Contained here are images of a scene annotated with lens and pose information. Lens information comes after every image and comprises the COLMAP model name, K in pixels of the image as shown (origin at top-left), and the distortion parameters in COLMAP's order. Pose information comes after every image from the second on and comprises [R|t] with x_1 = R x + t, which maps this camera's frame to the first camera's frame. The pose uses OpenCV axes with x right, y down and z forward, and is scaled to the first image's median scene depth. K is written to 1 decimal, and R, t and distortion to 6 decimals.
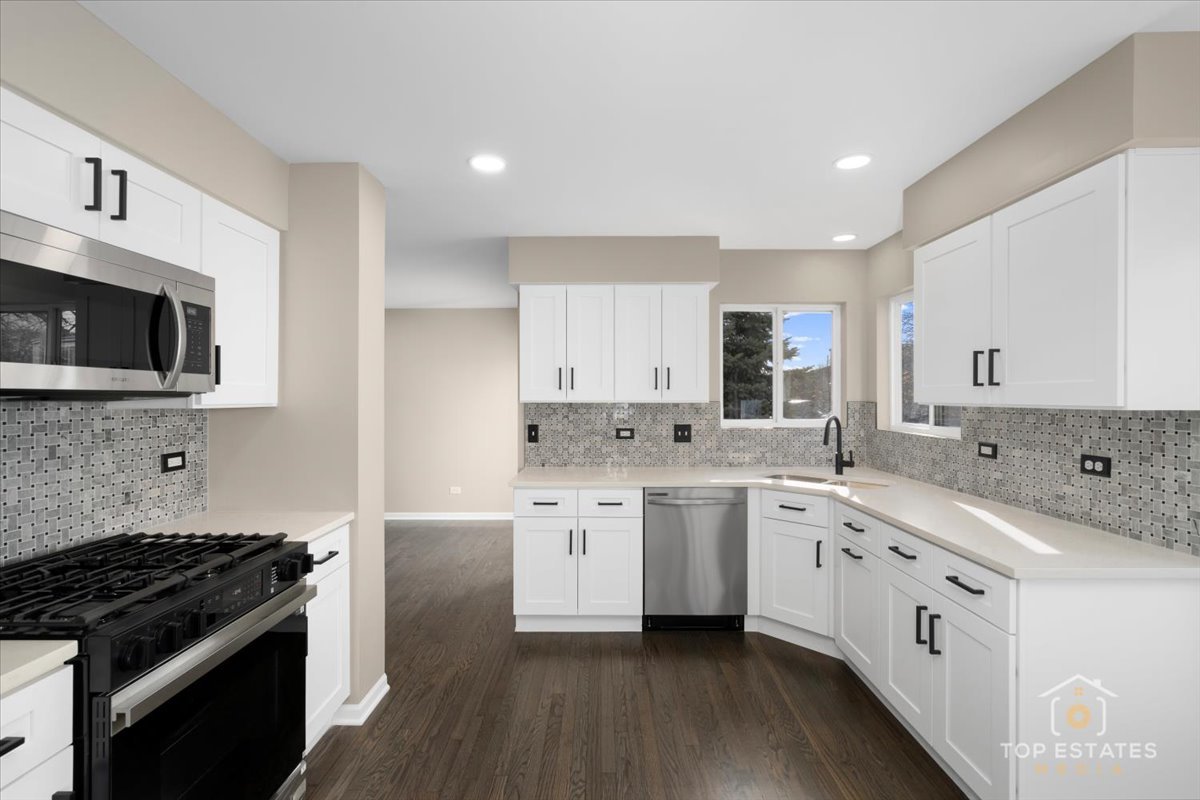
lens RADIAL K [[545.3, 0, 601.6], [0, 545.3, 398.4], [0, 0, 1]] dist [-0.005881, 0.000630]
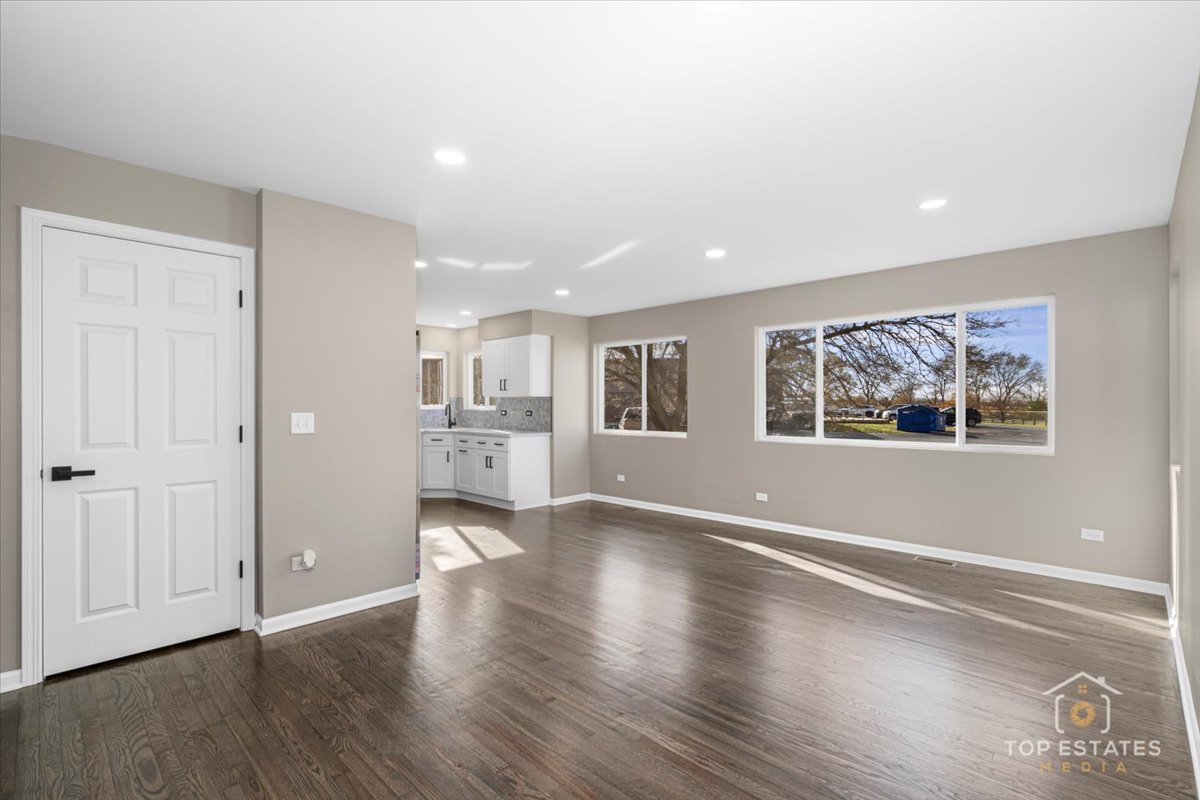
lens RADIAL K [[545.3, 0, 602.6], [0, 545.3, 402.9], [0, 0, 1]] dist [-0.005881, 0.000630]
pose [[0.695974, 0.001707, 0.718065, -1.025227], [0.001773, 0.999990, -0.004096, 0.054980], [-0.718064, 0.004124, 0.695964, -1.423452]]
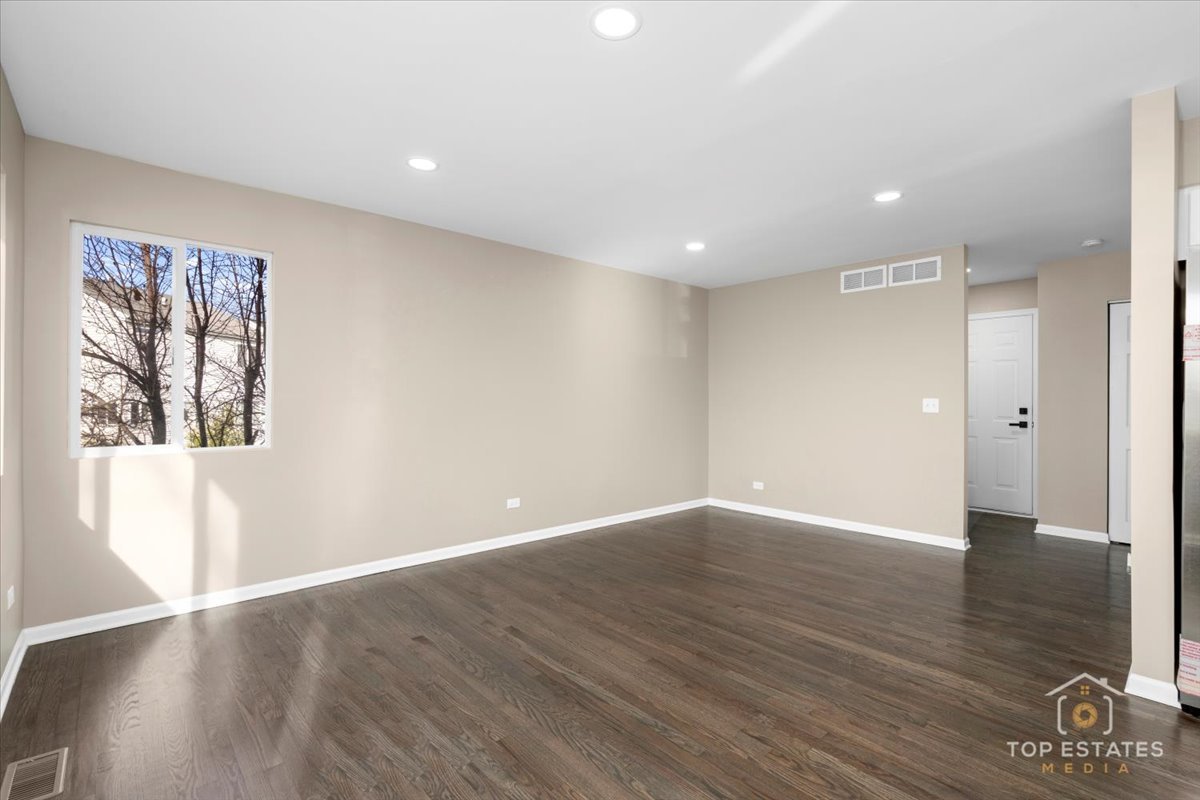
lens RADIAL K [[545.3, 0, 607.2], [0, 545.3, 398.5], [0, 0, 1]] dist [-0.005881, 0.000630]
pose [[-0.735842, -0.001357, -0.677152, 0.810989], [-0.004885, 0.999983, 0.003304, 0.075384], [0.677135, 0.005739, -0.735836, -0.056218]]
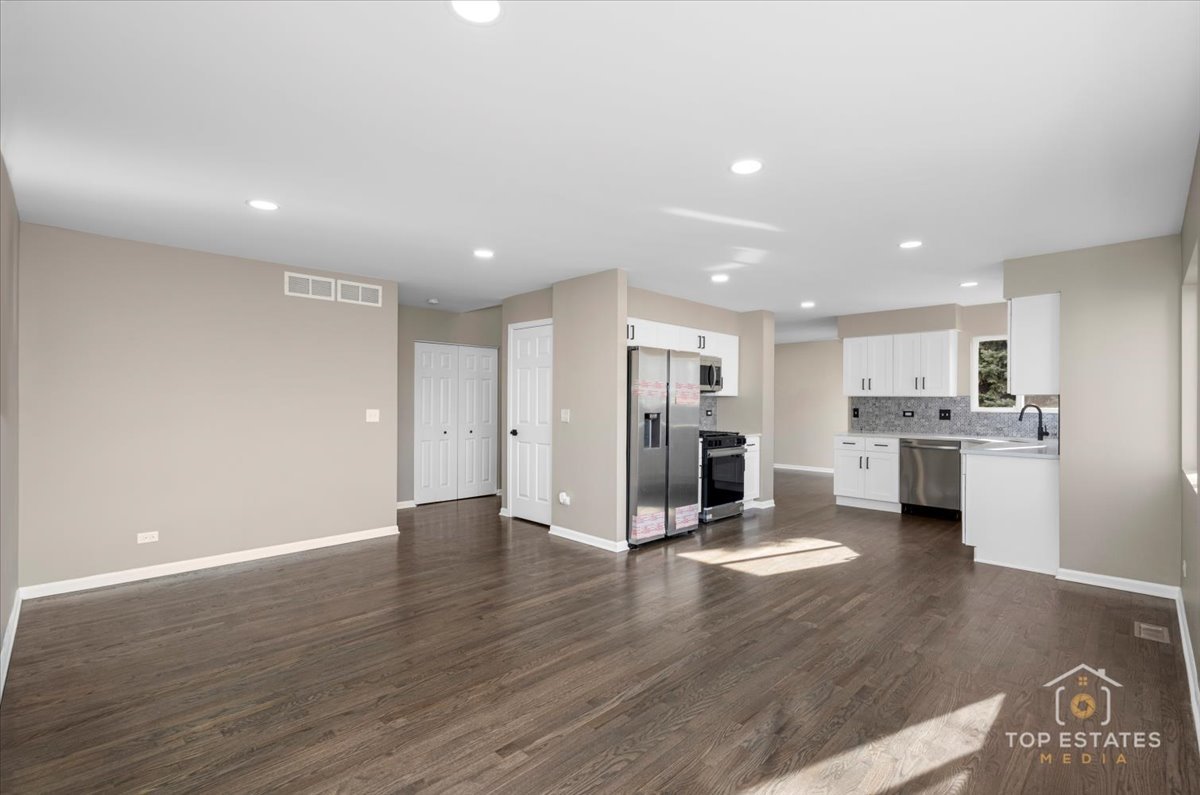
lens RADIAL K [[545.3, 0, 608.7], [0, 545.3, 399.7], [0, 0, 1]] dist [-0.005881, 0.000630]
pose [[0.714743, 0.004043, -0.699376, 0.863601], [-0.006715, 0.999977, -0.001082, 0.037745], [0.699355, 0.005470, 0.714753, -1.423795]]
